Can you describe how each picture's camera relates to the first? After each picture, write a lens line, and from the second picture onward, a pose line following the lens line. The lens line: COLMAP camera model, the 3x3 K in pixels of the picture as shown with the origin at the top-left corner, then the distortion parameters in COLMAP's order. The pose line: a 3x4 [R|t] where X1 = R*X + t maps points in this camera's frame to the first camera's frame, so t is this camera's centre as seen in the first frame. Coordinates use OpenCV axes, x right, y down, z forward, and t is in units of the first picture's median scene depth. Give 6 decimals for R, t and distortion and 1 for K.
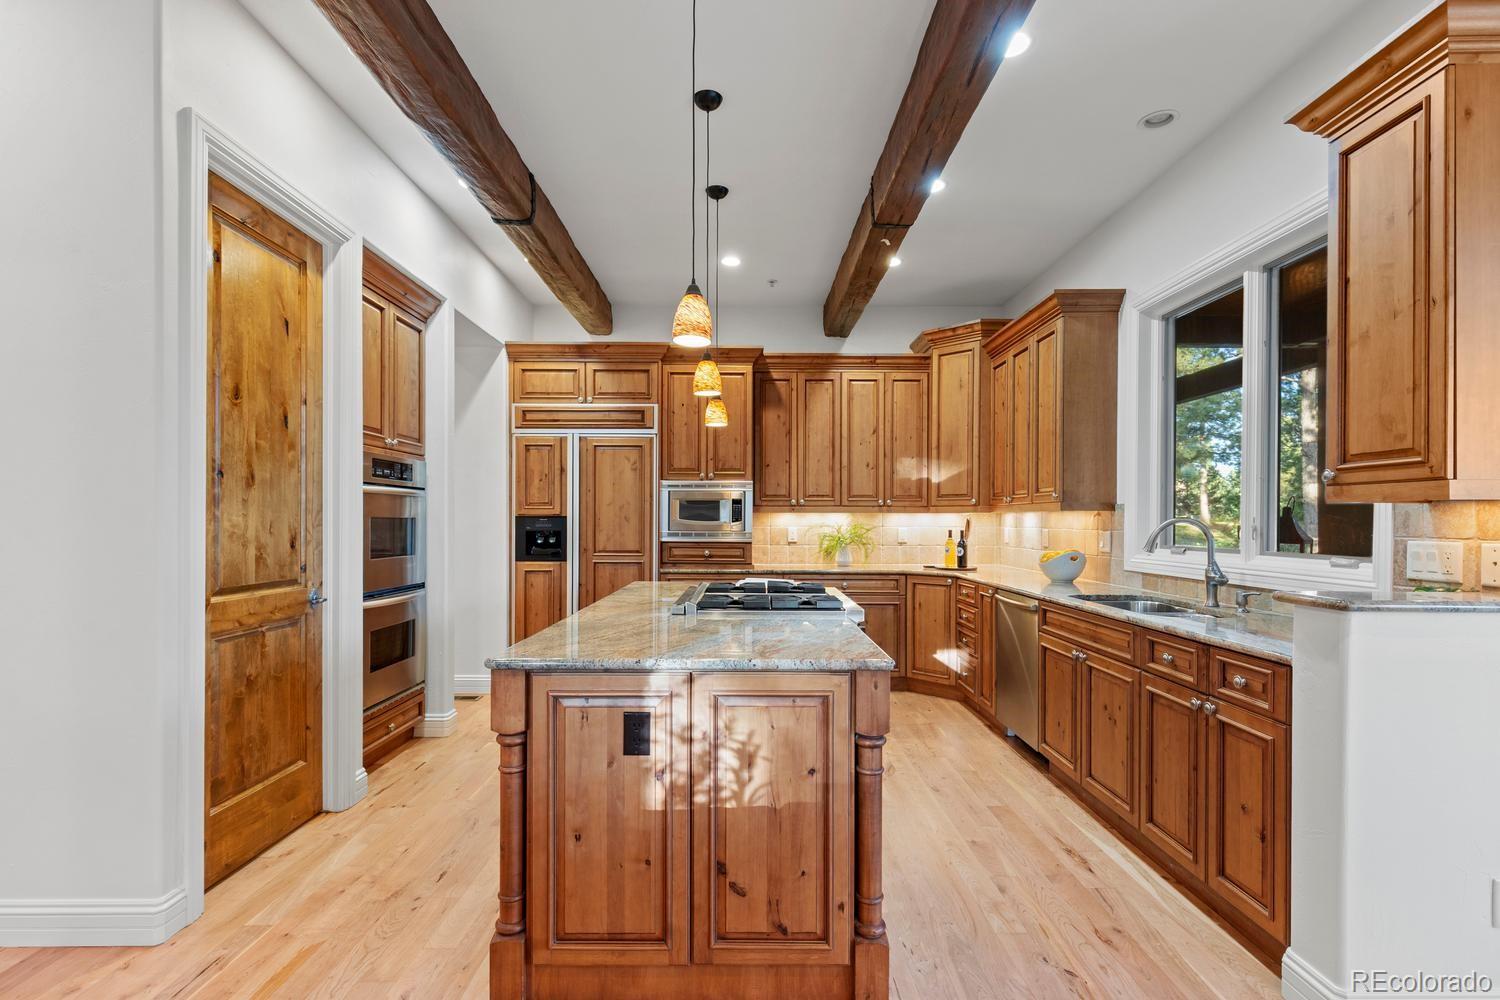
lens RADIAL K [[682.1, 0, 742.7], [0, 682.1, 525.3], [0, 0, 1]] dist [0.004086, -0.002433]
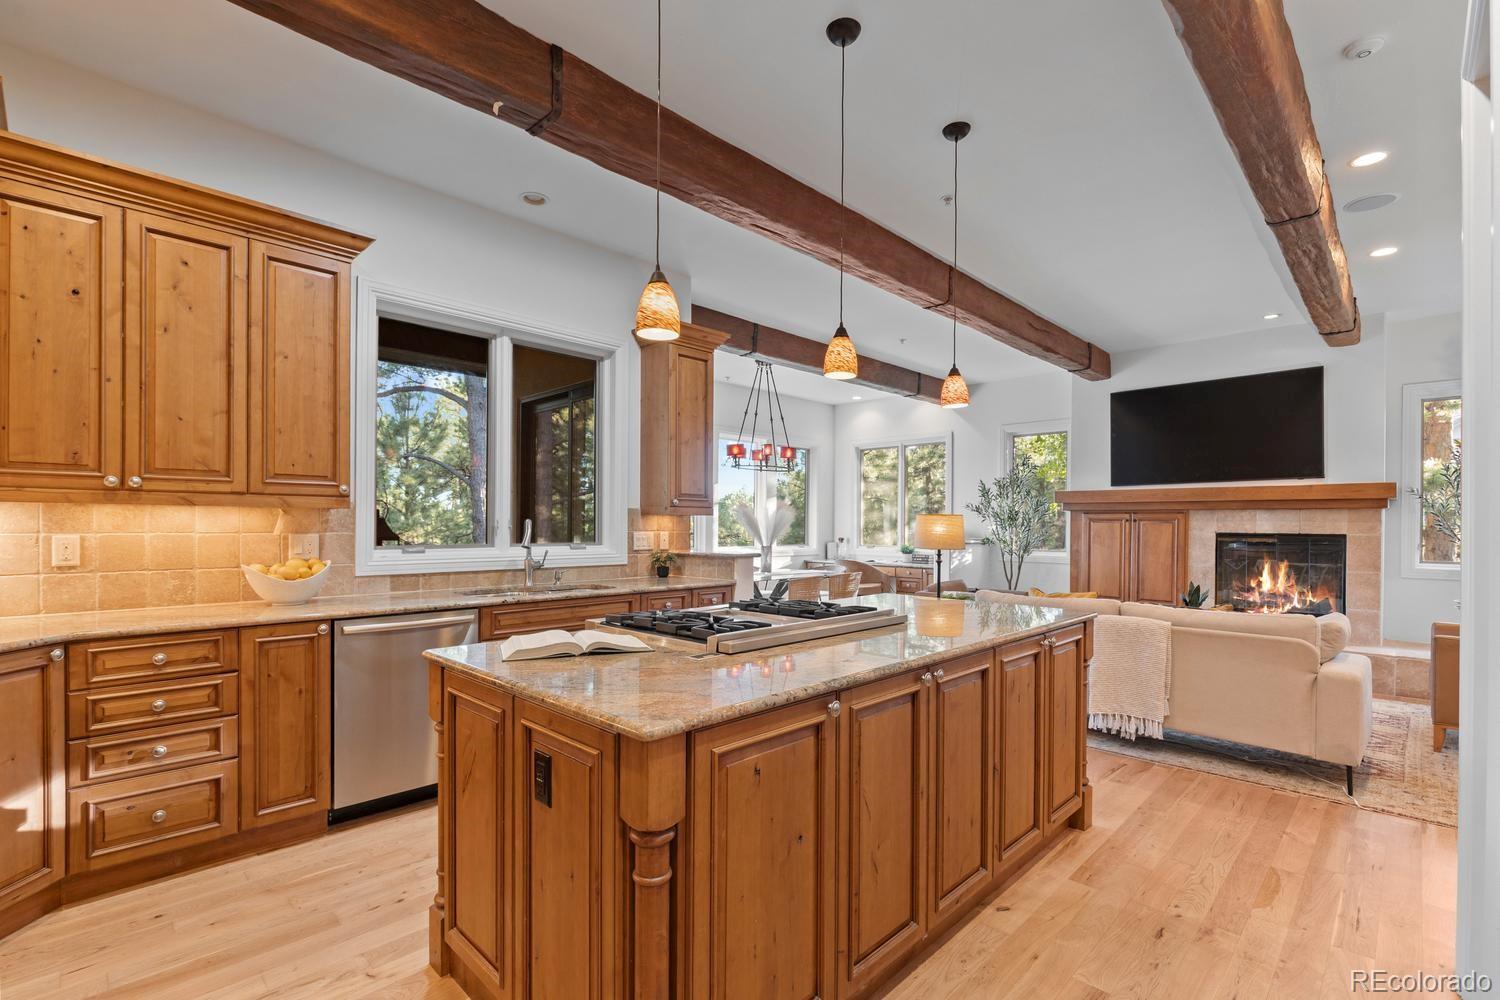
lens RADIAL K [[682.1, 0, 760.4], [0, 682.1, 526.4], [0, 0, 1]] dist [0.004086, -0.002433]
pose [[-0.712753, -0.006269, 0.701387, -0.329823], [0.000475, 0.999956, 0.009420, -0.006359], [-0.701415, 0.007048, -0.712719, 0.931743]]
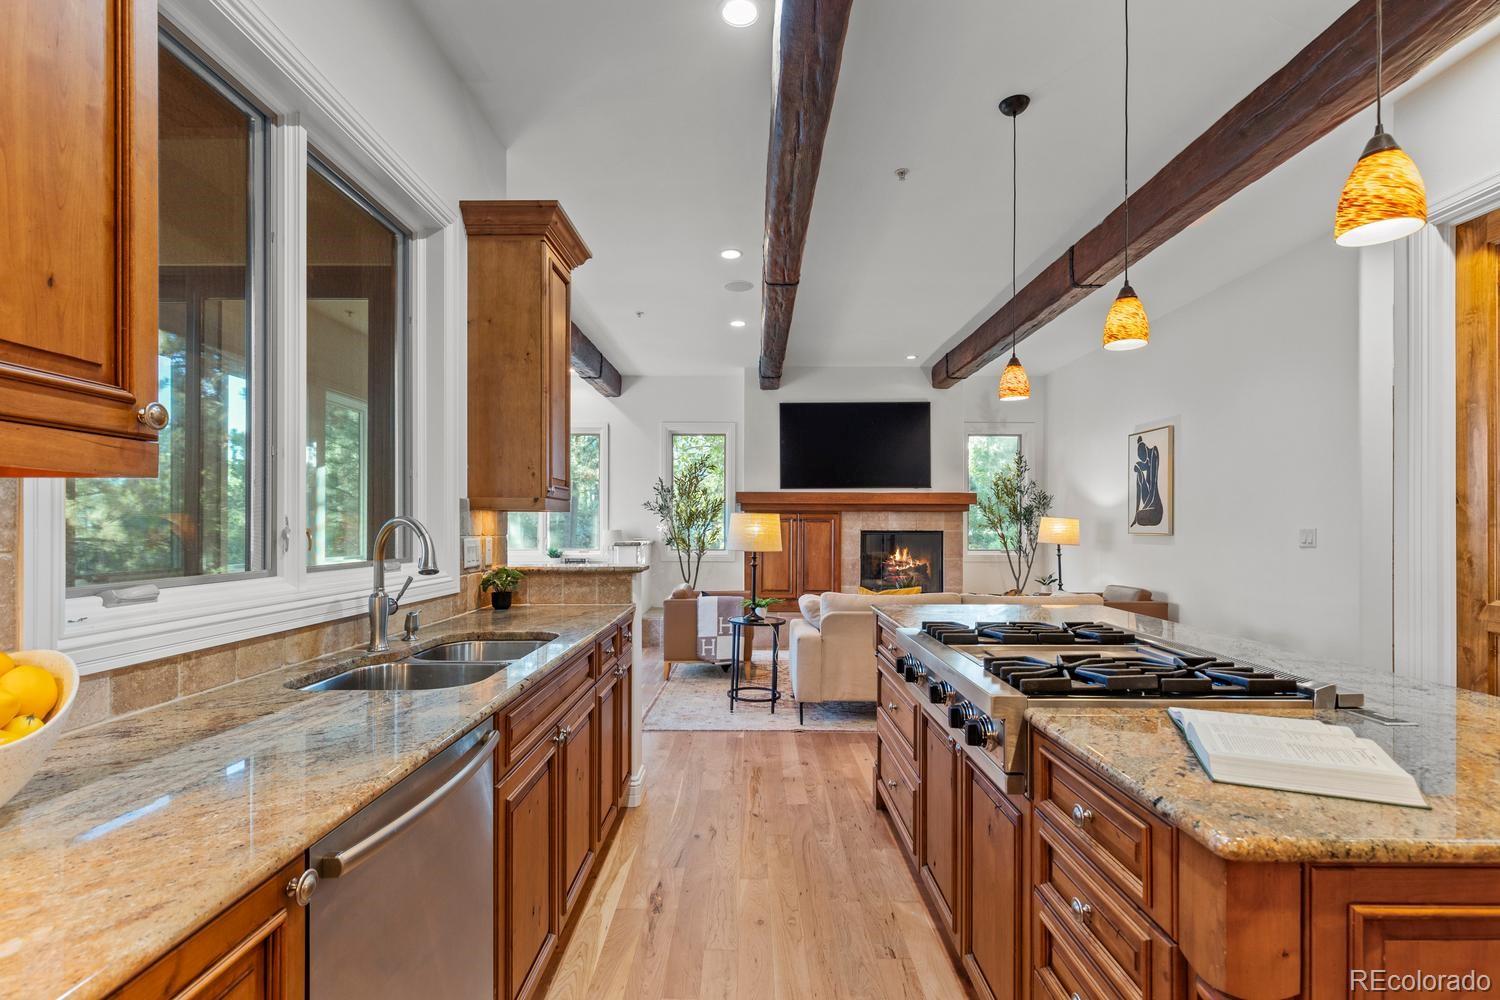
lens RADIAL K [[682.1, 0, 757.4], [0, 682.1, 528.5], [0, 0, 1]] dist [0.004086, -0.002433]
pose [[-0.999985, -0.001824, -0.005162, 0.183599], [-0.001890, 0.999918, 0.012702, -0.005277], [0.005138, 0.012712, -0.999906, 0.949254]]
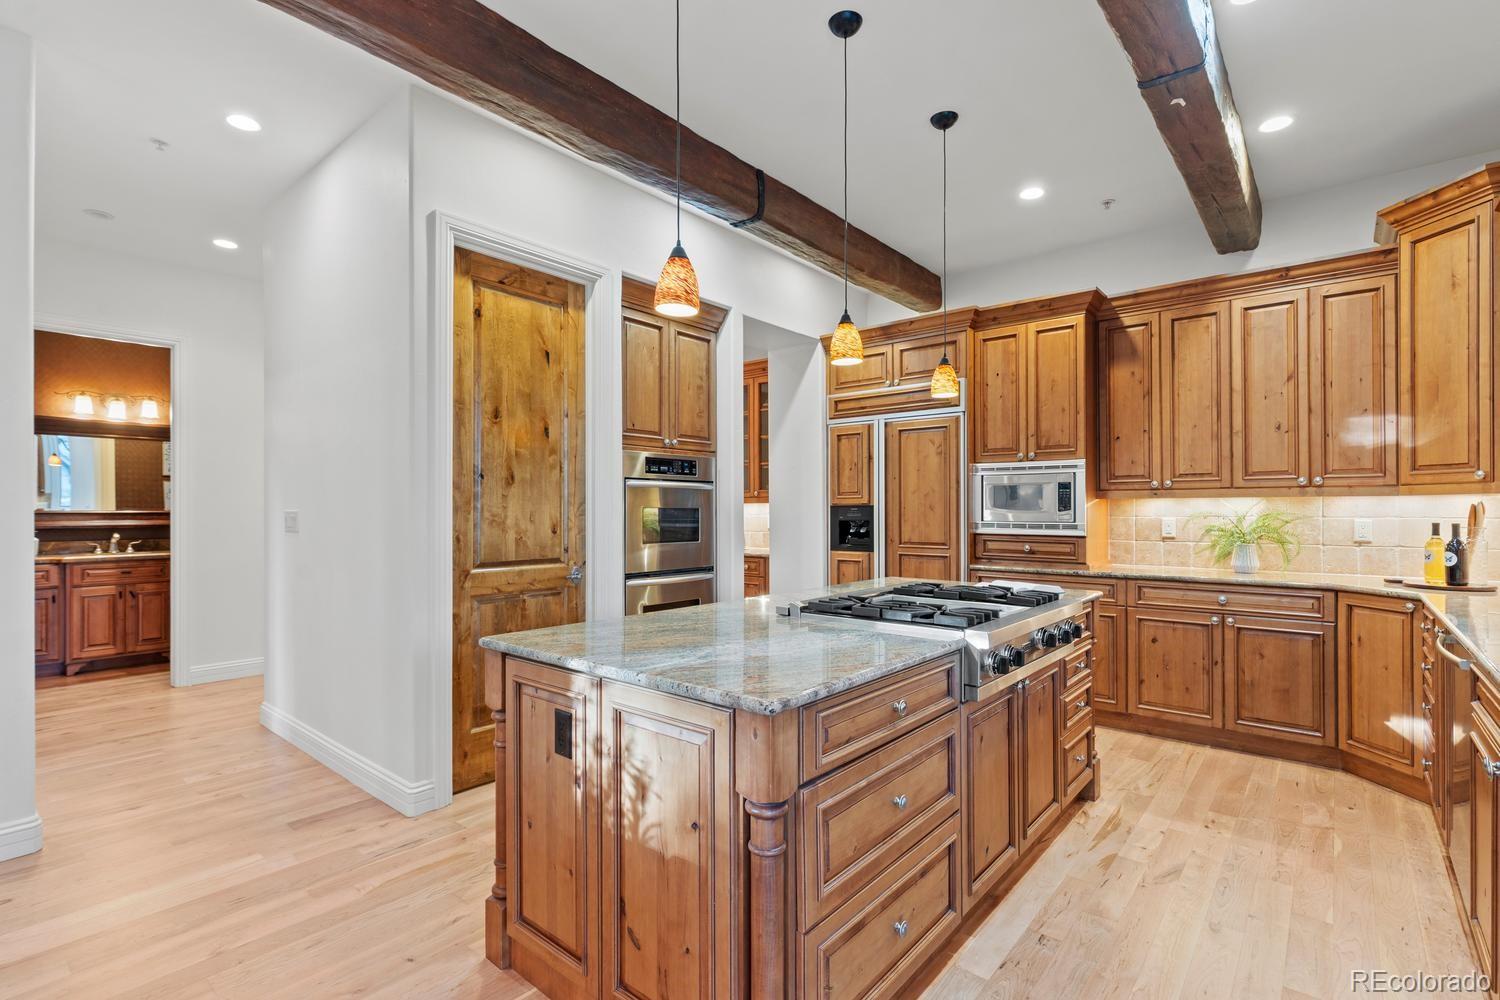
lens RADIAL K [[682.1, 0, 759.9], [0, 682.1, 508.5], [0, 0, 1]] dist [0.004086, -0.002433]
pose [[0.774374, -0.005243, -0.632706, 0.230018], [-0.000184, 0.999964, -0.008511, -0.000725], [0.632728, 0.006707, 0.774345, 0.148837]]
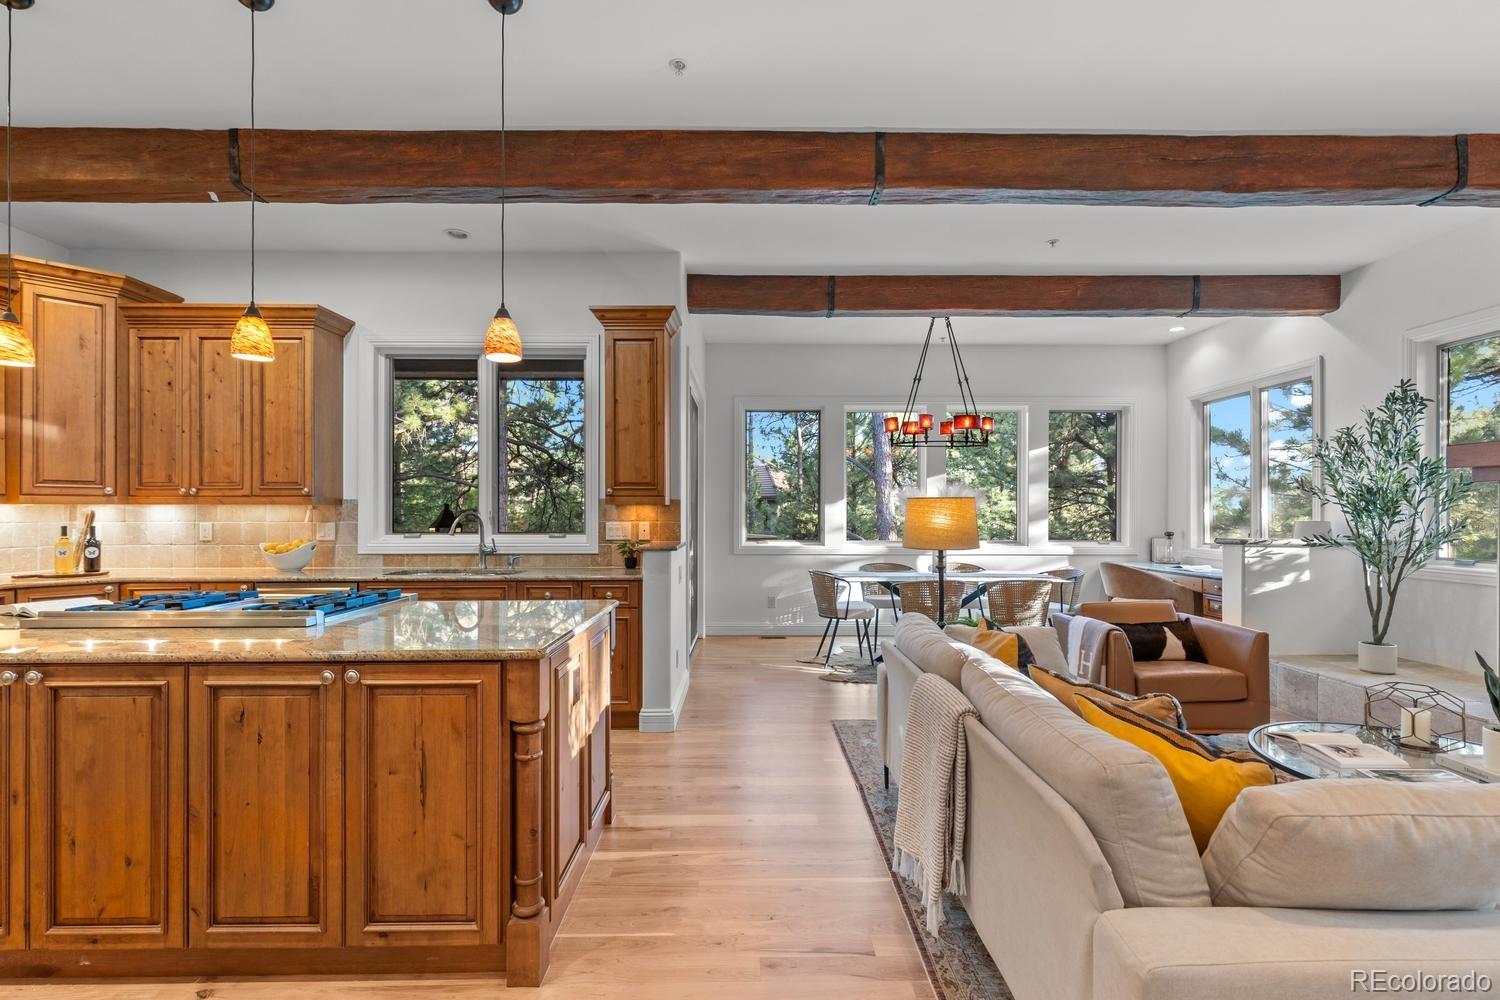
lens RADIAL K [[682.1, 0, 759.5], [0, 682.1, 512.9], [0, 0, 1]] dist [0.004086, -0.002433]
pose [[-0.004598, -0.000262, 0.999989, -0.488977], [0.009581, 0.999954, 0.000306, -0.001186], [-0.999944, 0.009583, -0.004595, 0.220593]]
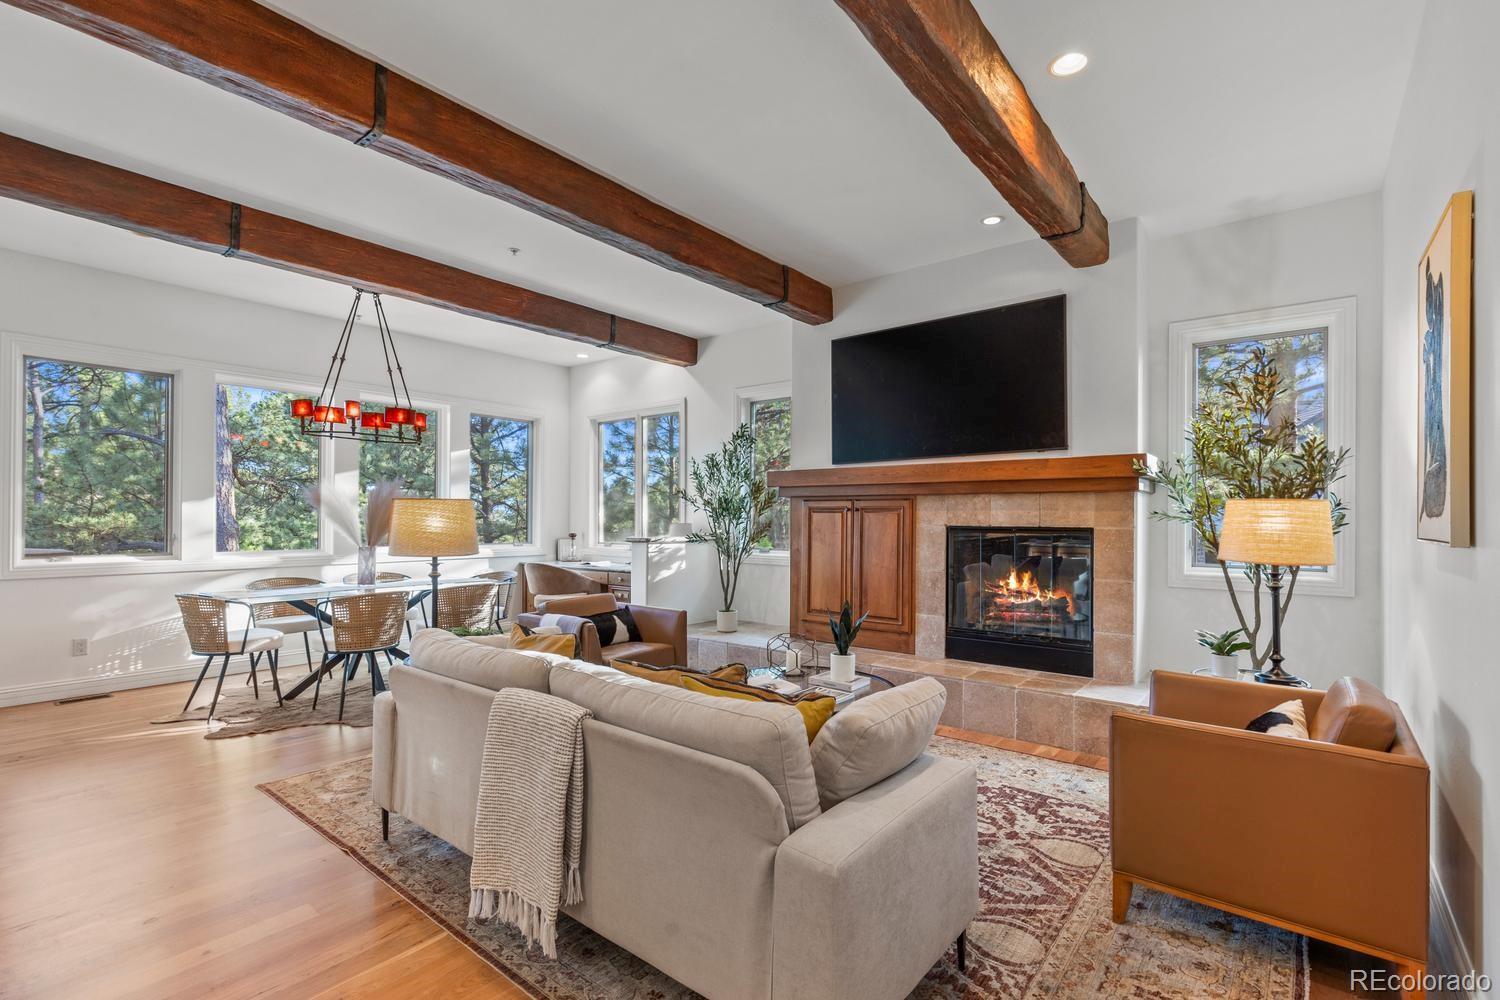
lens RADIAL K [[682.1, 0, 760.0], [0, 682.1, 514.9], [0, 0, 1]] dist [0.004086, -0.002433]
pose [[-0.780925, -0.000616, 0.624625, -0.424460], [0.002474, 0.999989, 0.004080, -0.001763], [-0.624620, 0.004732, -0.780914, 0.334222]]
